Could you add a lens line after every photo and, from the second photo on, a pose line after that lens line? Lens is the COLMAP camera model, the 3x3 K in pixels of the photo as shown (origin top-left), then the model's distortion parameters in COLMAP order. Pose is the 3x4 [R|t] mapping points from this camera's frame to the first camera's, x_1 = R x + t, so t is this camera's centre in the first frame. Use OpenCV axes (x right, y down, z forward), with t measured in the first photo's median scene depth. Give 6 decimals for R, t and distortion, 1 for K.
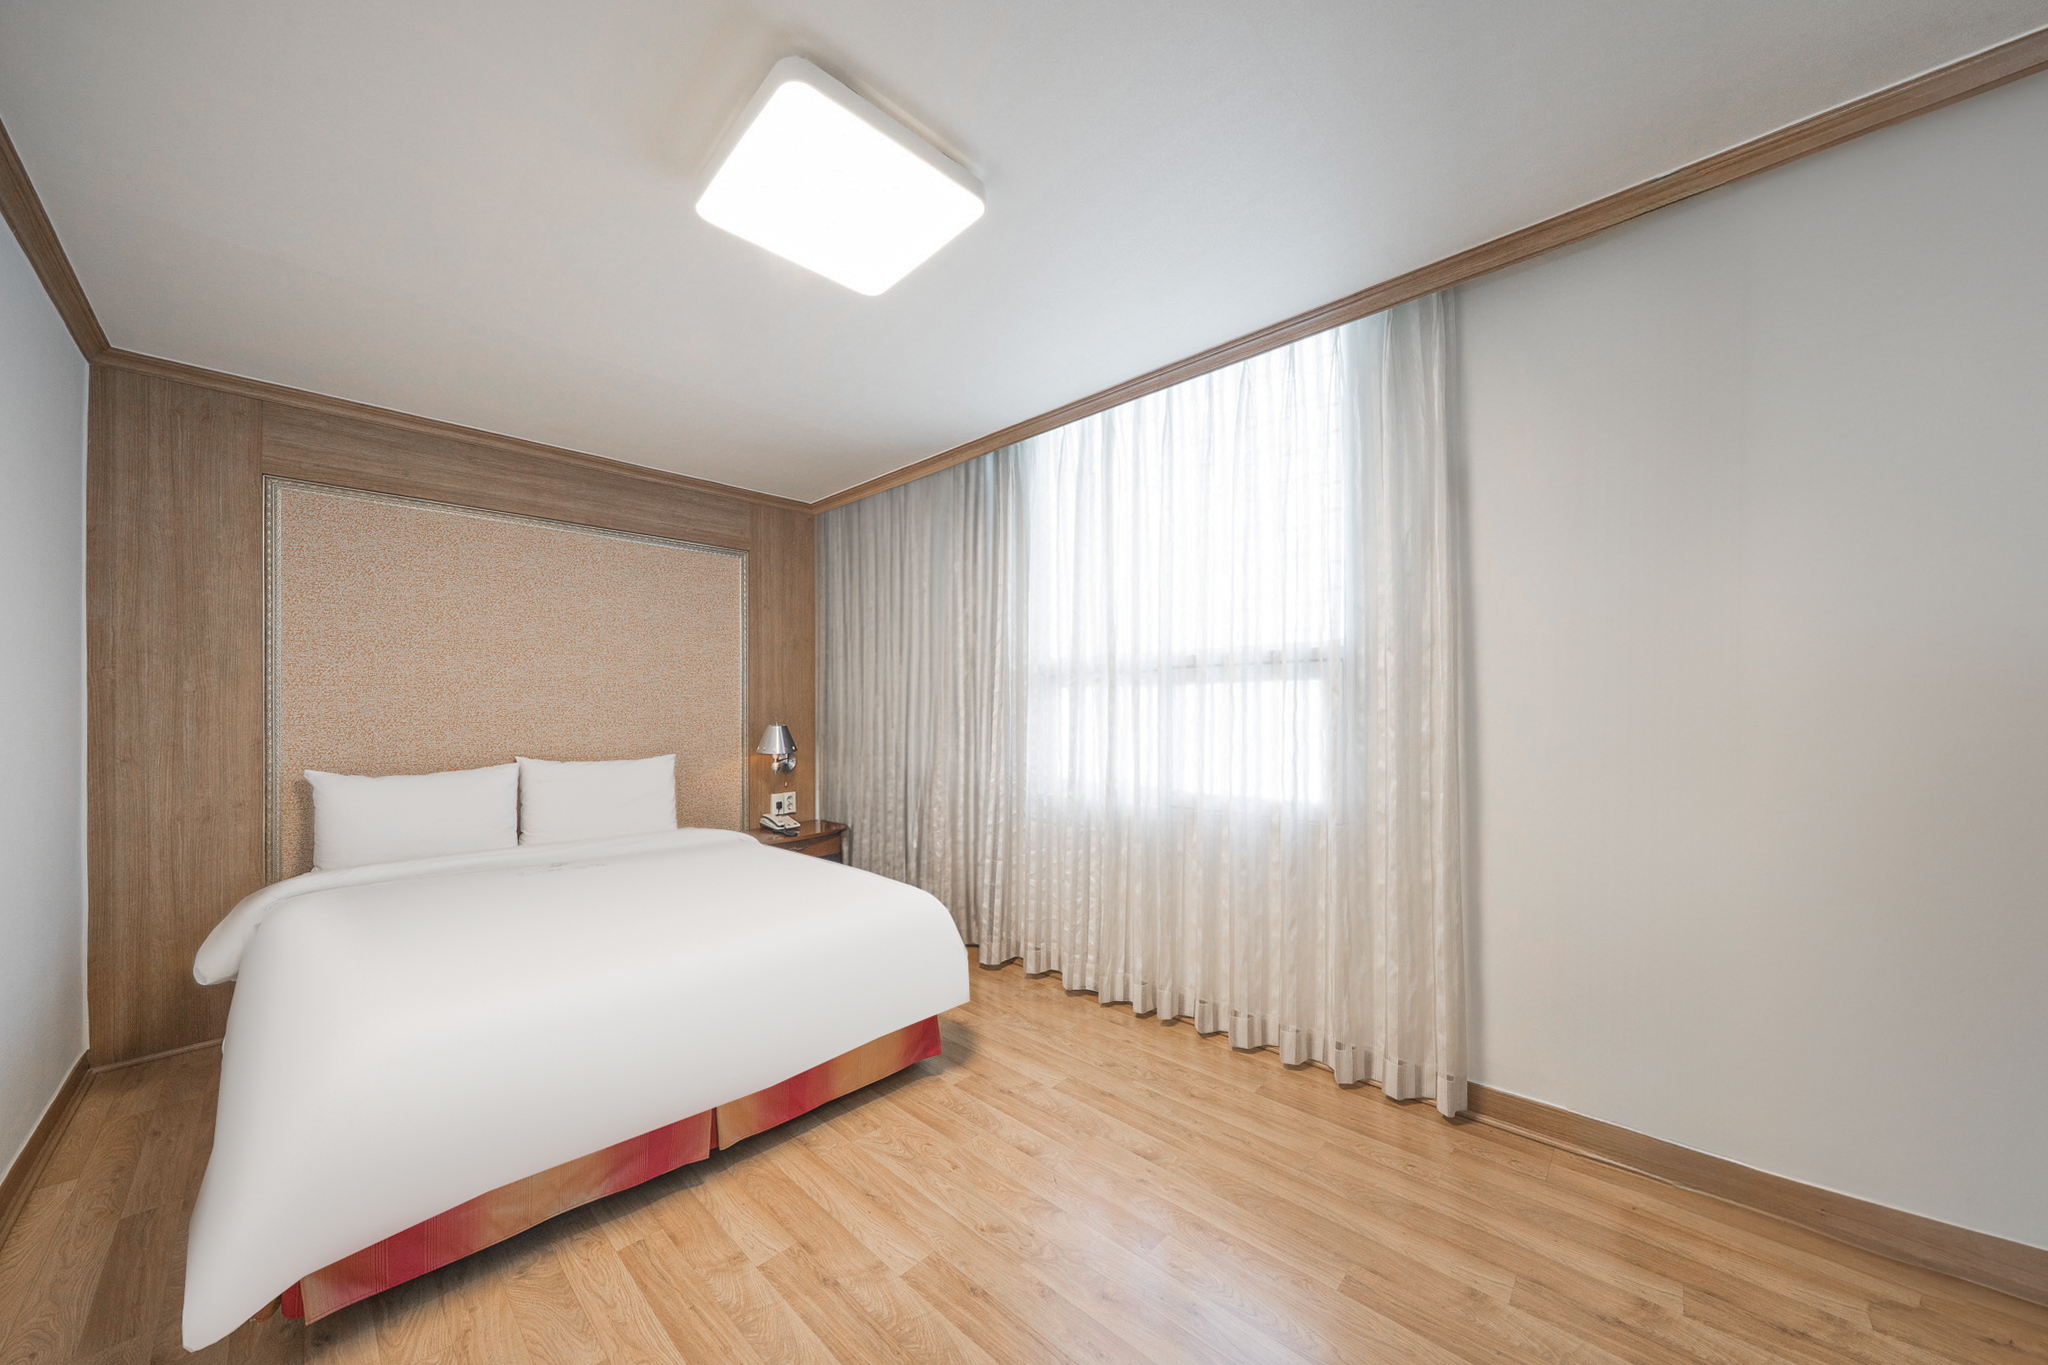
lens RADIAL K [[706.5, 0, 1023.3], [0, 706.5, 707.0], [0, 0, 1]] dist [-0.011863, -0.000076]
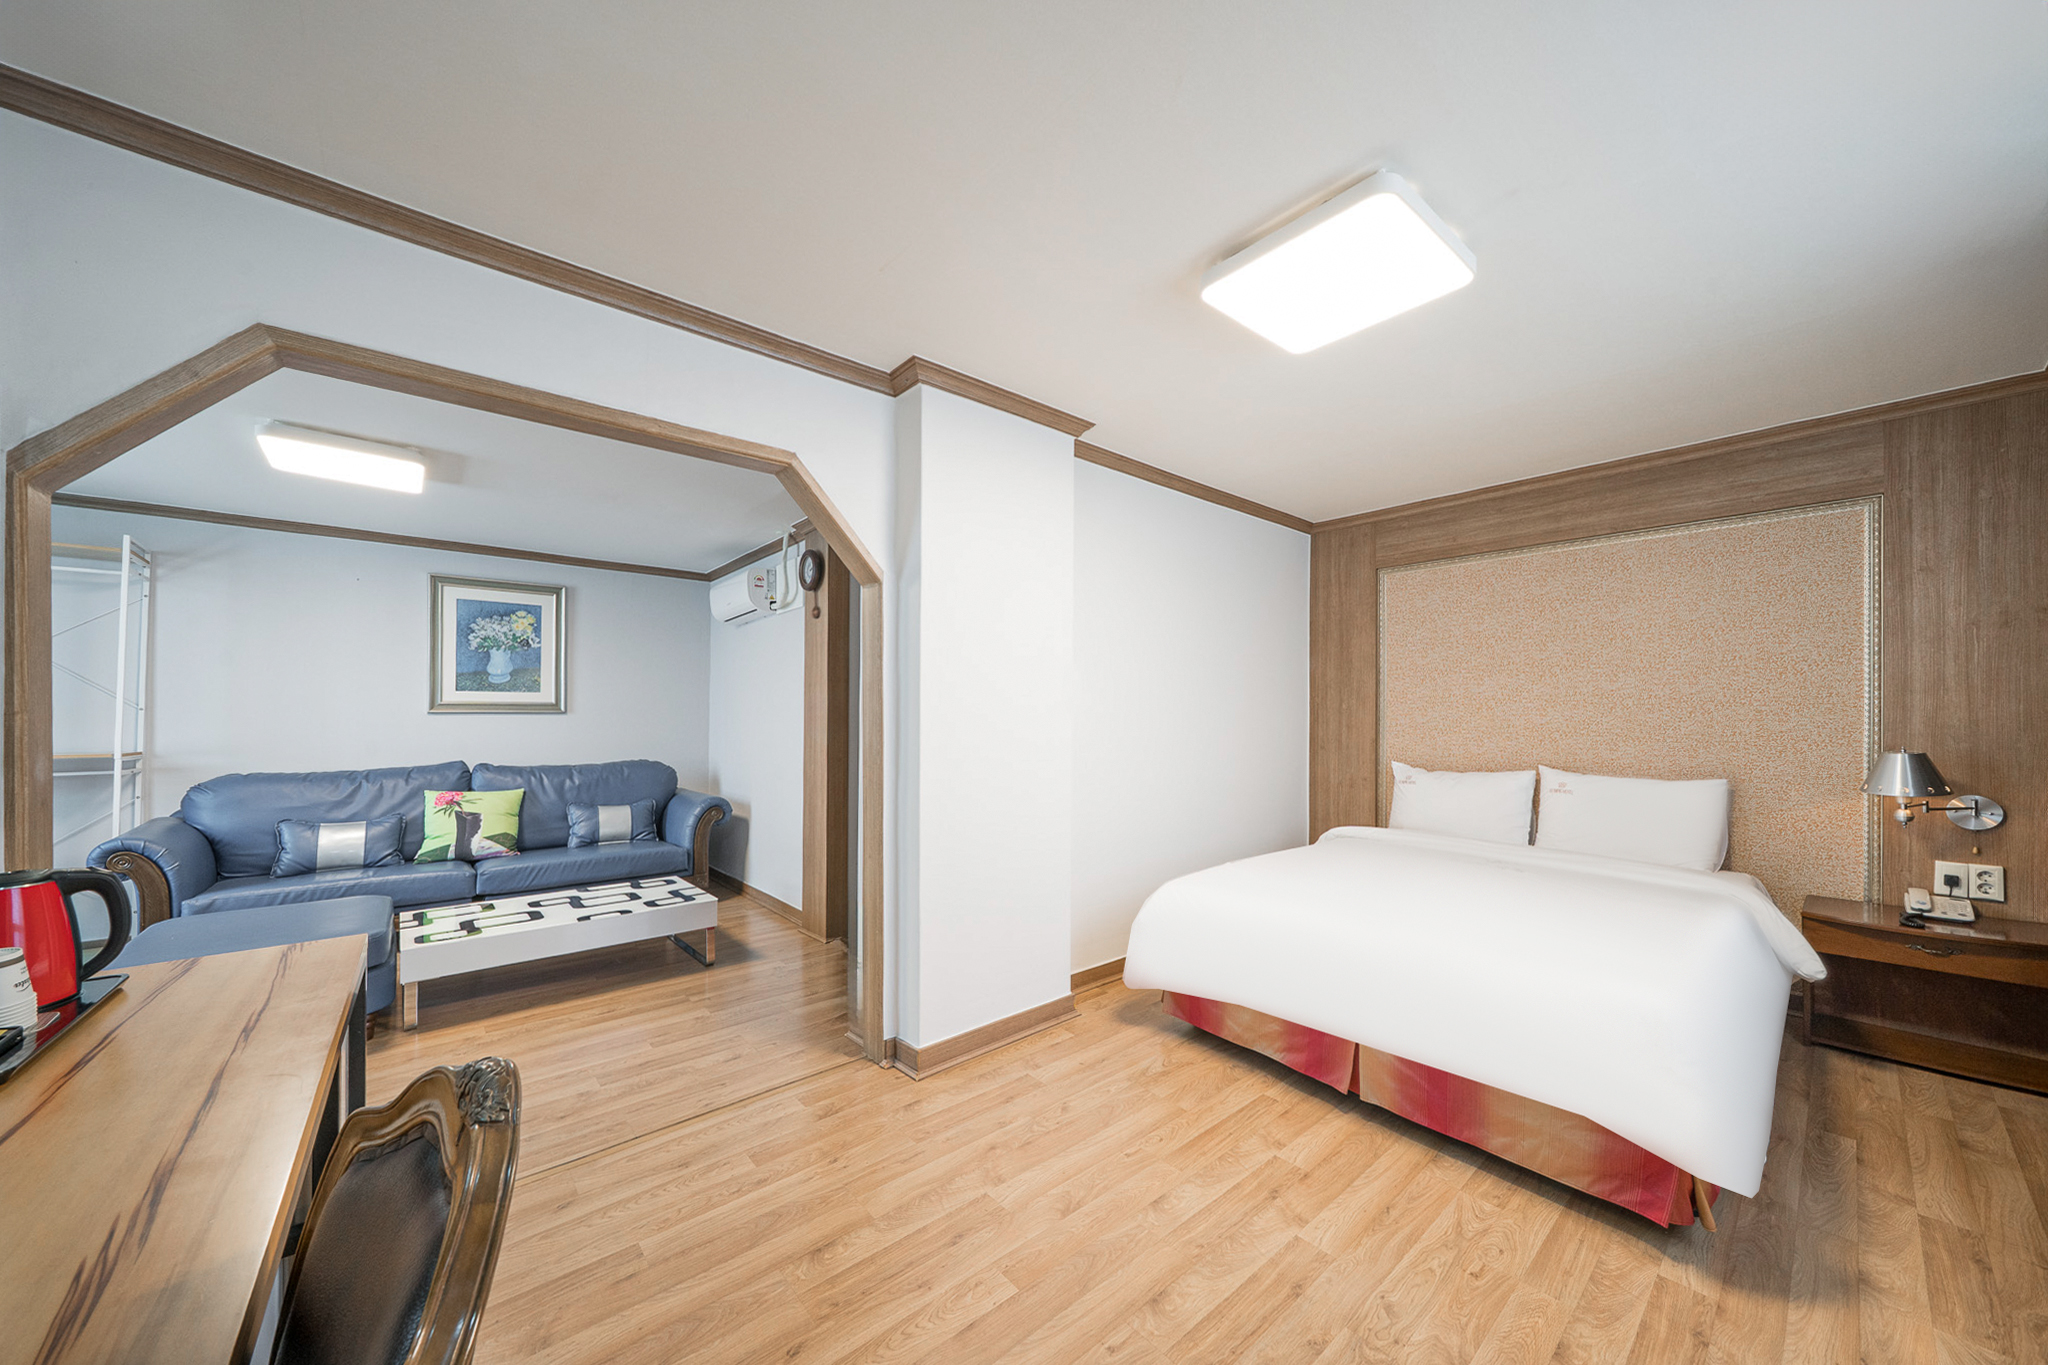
lens RADIAL K [[706.5, 0, 1023.3], [0, 706.5, 707.0], [0, 0, 1]] dist [-0.011863, -0.000076]
pose [[-0.107546, -0.005060, -0.994187, 0.549311], [-0.002514, 0.999985, -0.004817, -0.016181], [0.994197, 0.001982, -0.107557, 0.377765]]
